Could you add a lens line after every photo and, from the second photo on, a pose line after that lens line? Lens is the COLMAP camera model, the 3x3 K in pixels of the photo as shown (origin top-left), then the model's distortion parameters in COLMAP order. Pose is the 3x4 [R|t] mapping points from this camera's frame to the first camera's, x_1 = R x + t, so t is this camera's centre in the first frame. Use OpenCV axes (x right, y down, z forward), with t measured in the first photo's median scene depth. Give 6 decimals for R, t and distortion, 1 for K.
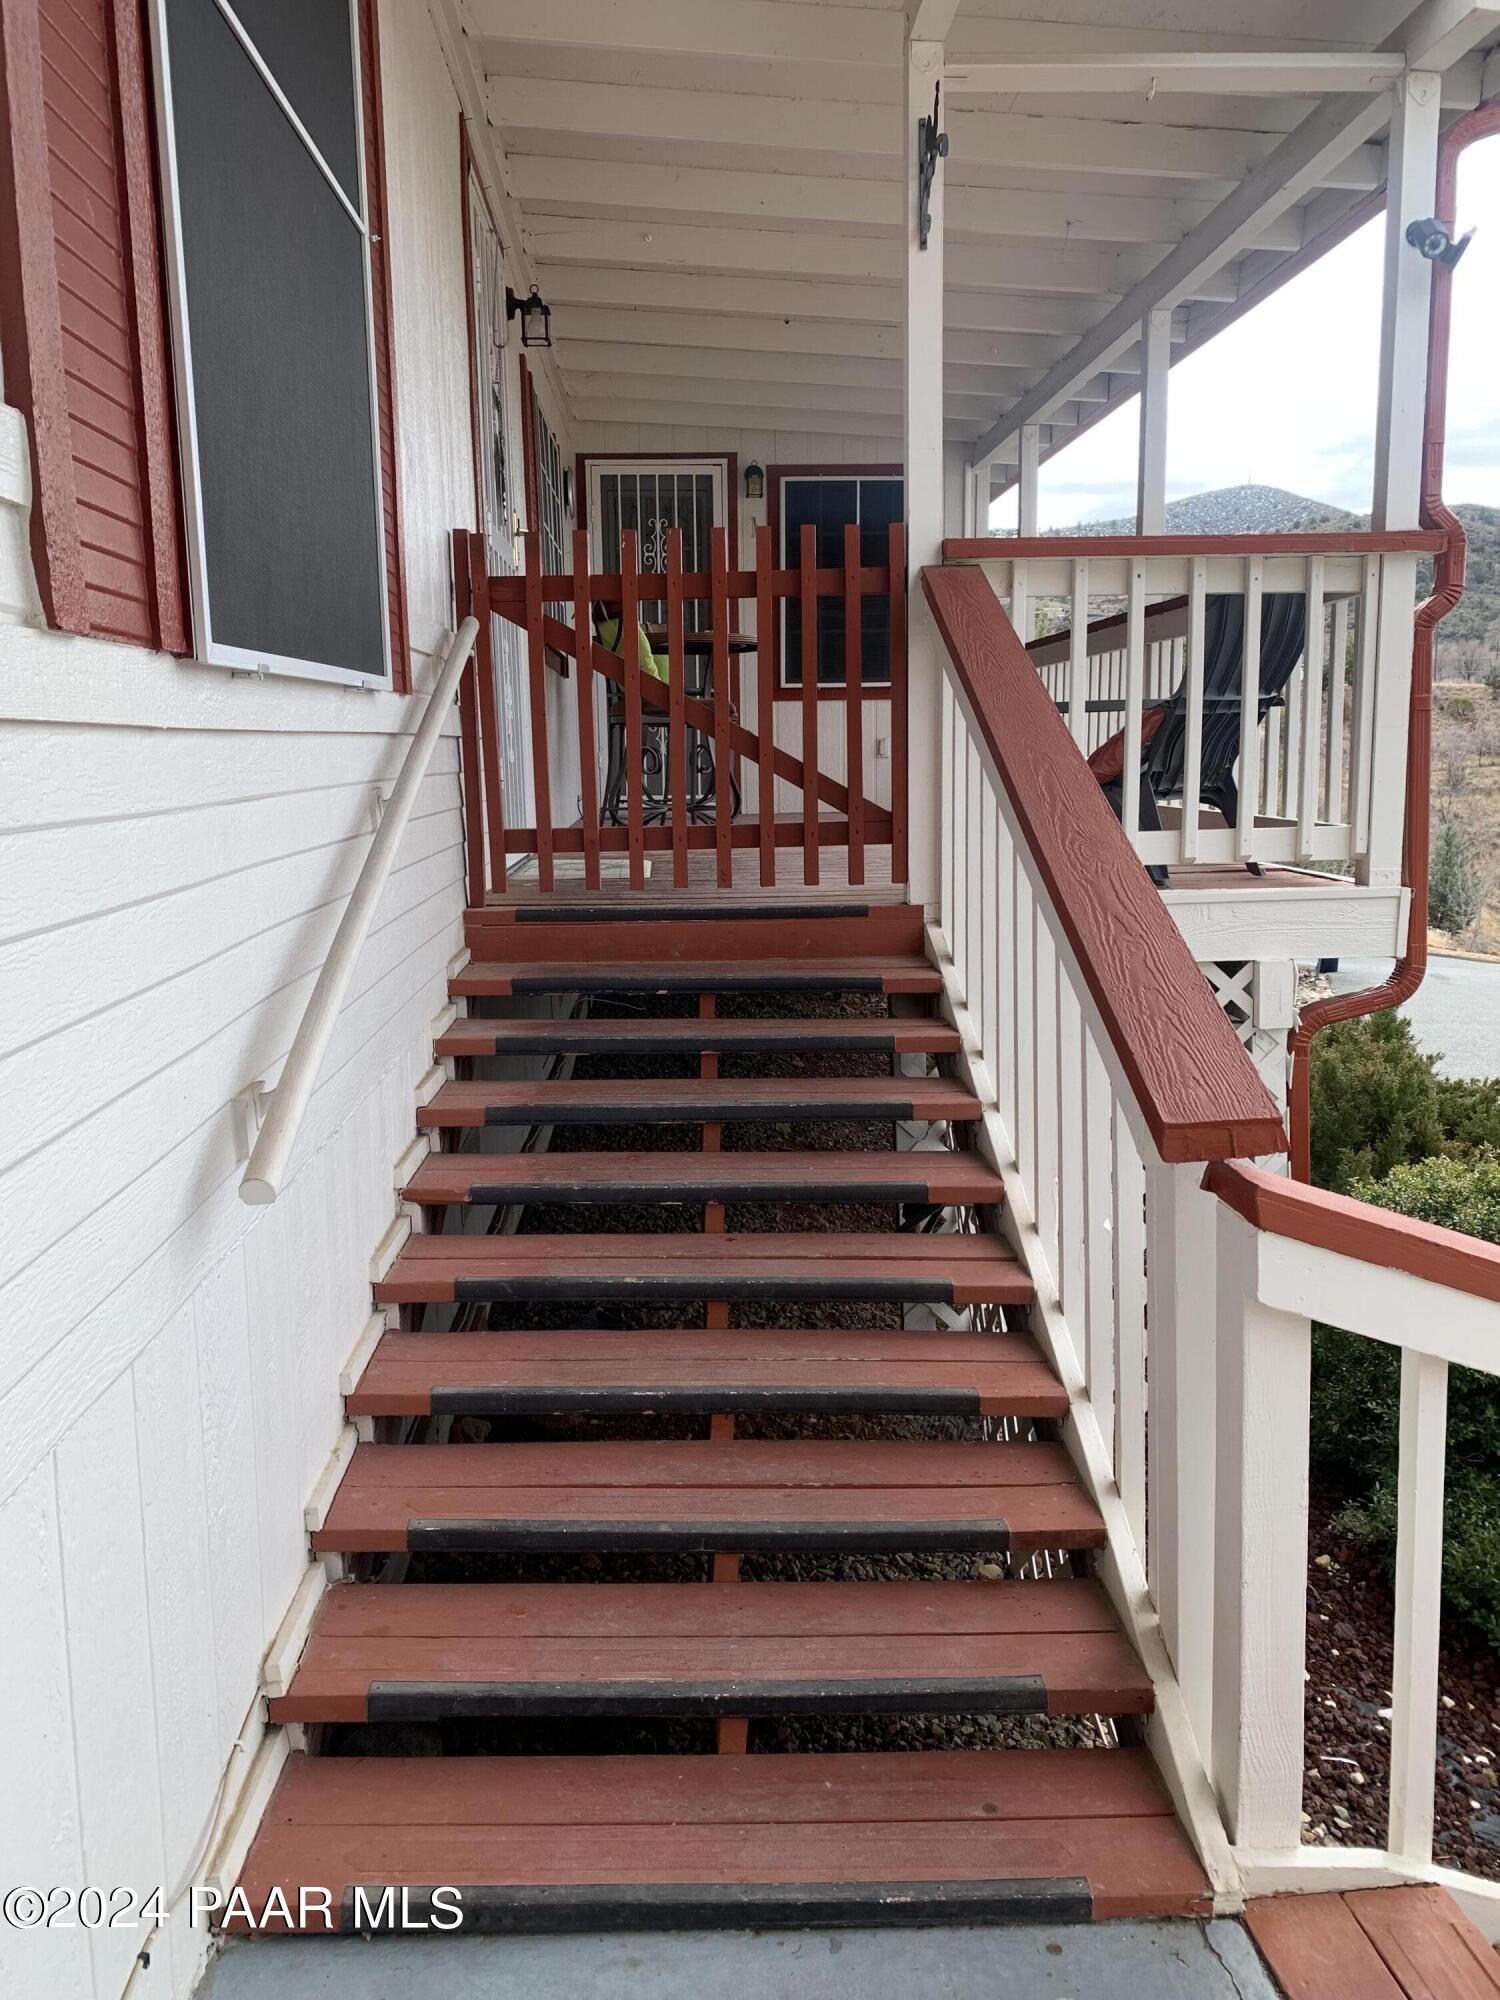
lens RADIAL K [[1515.8, 0, 740.4], [0, 1515.8, 1004.8], [0, 0, 1]] dist [0.013201, -0.000555]
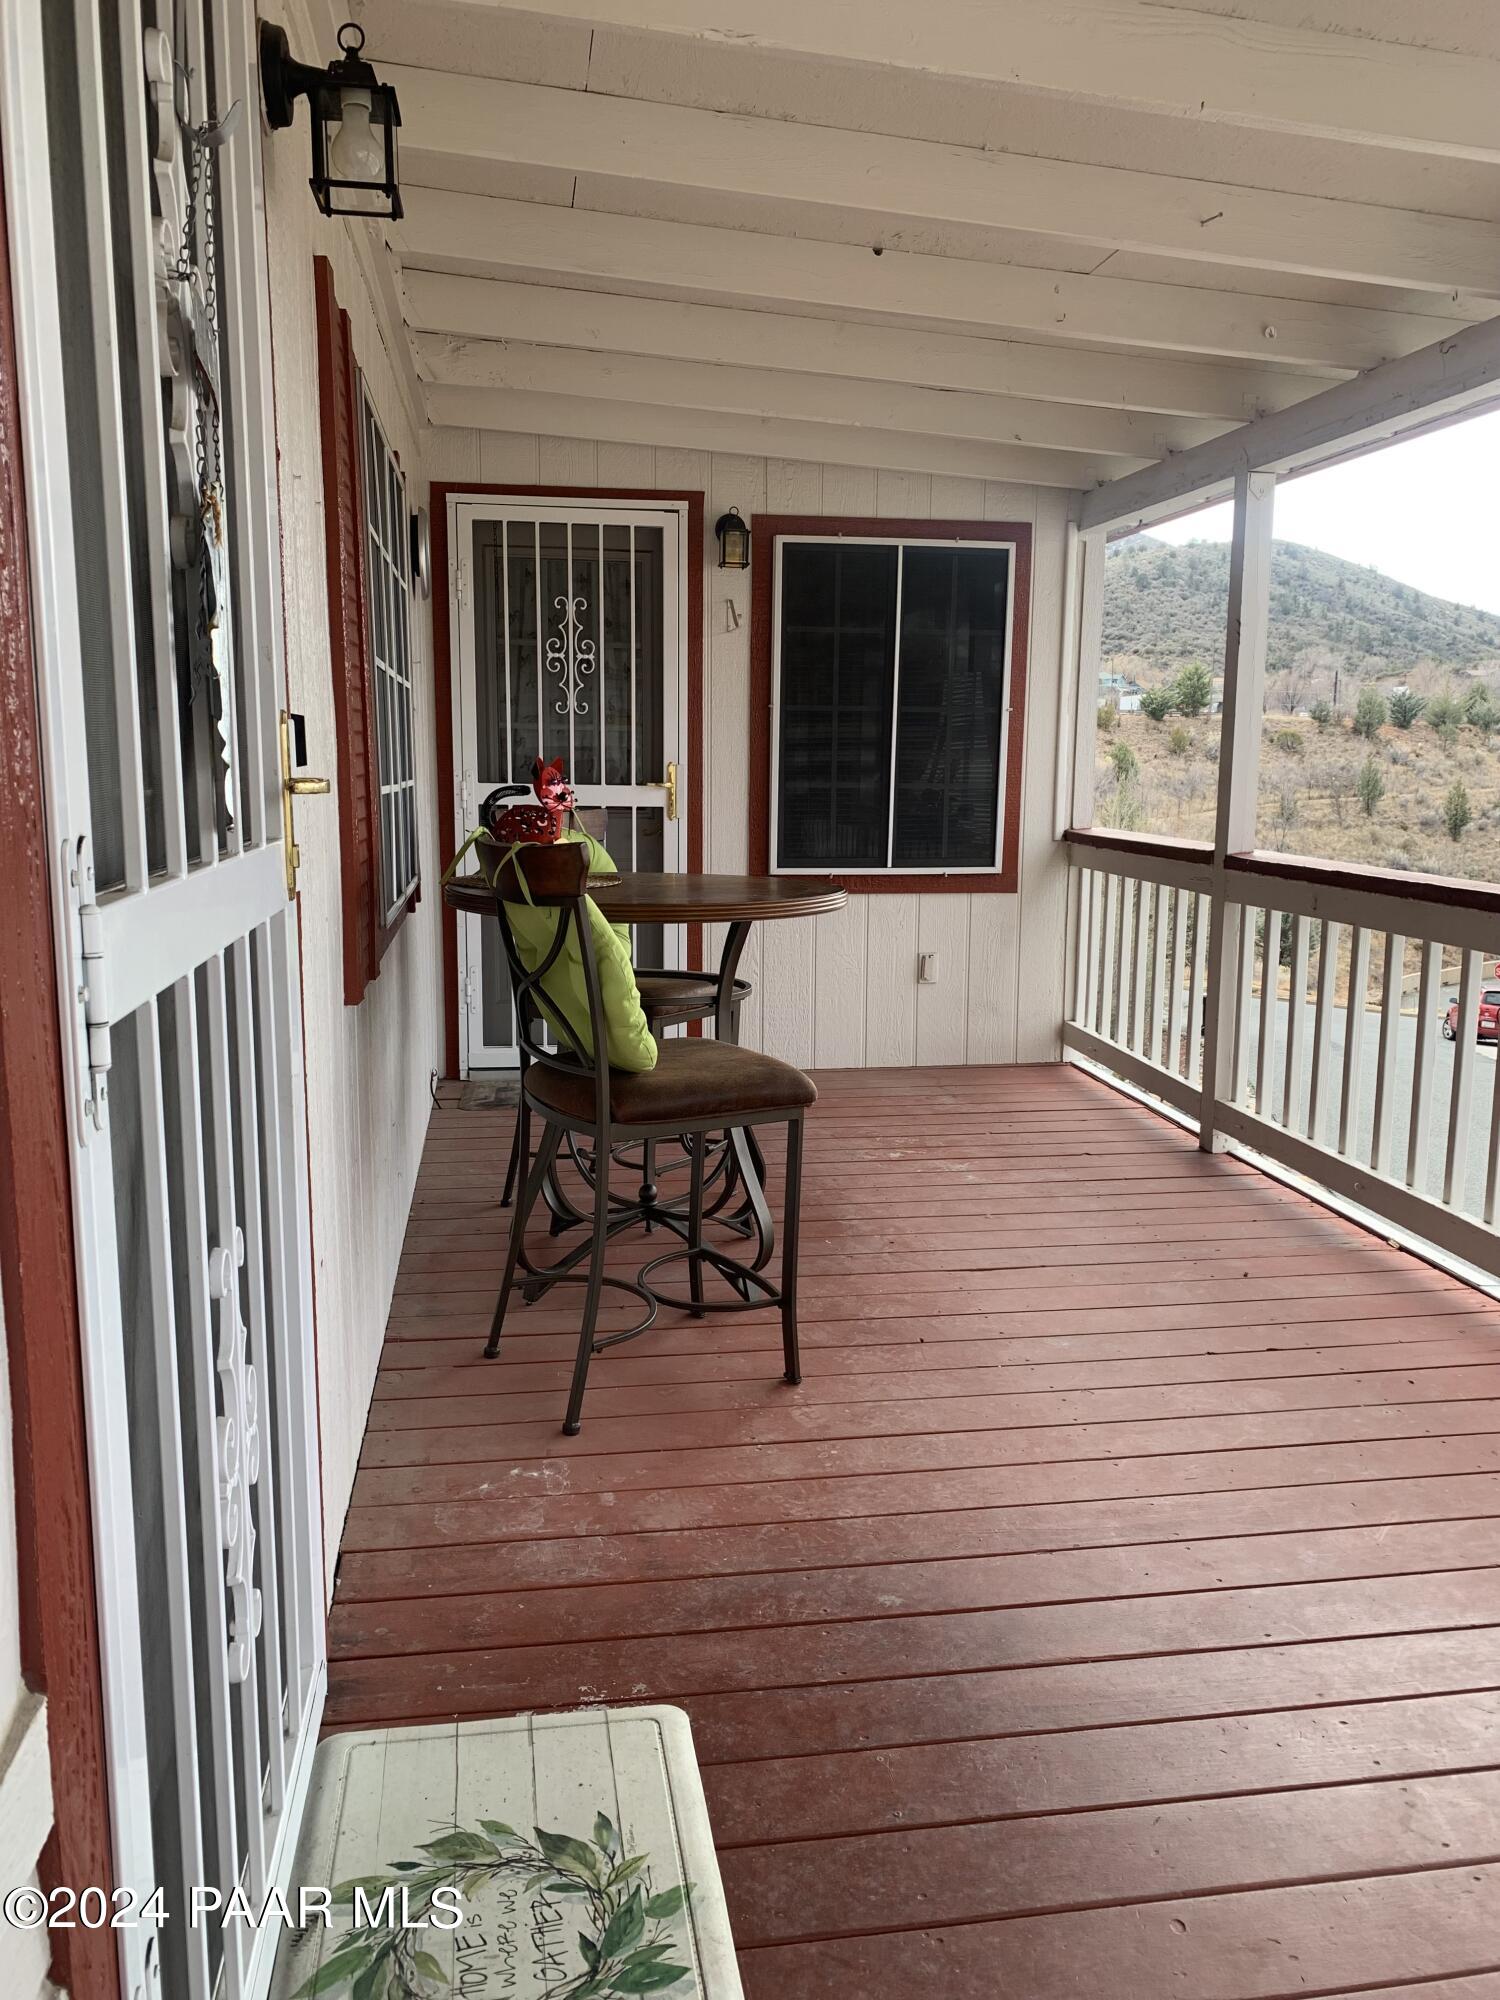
lens RADIAL K [[1515.8, 0, 757.6], [0, 1515.8, 992.3], [0, 0, 1]] dist [0.013201, -0.000555]
pose [[0.992646, 0.000967, 0.121049, -0.053552], [0.000646, 0.999912, -0.013284, -0.157912], [-0.121052, 0.013265, 0.992558, 0.404635]]
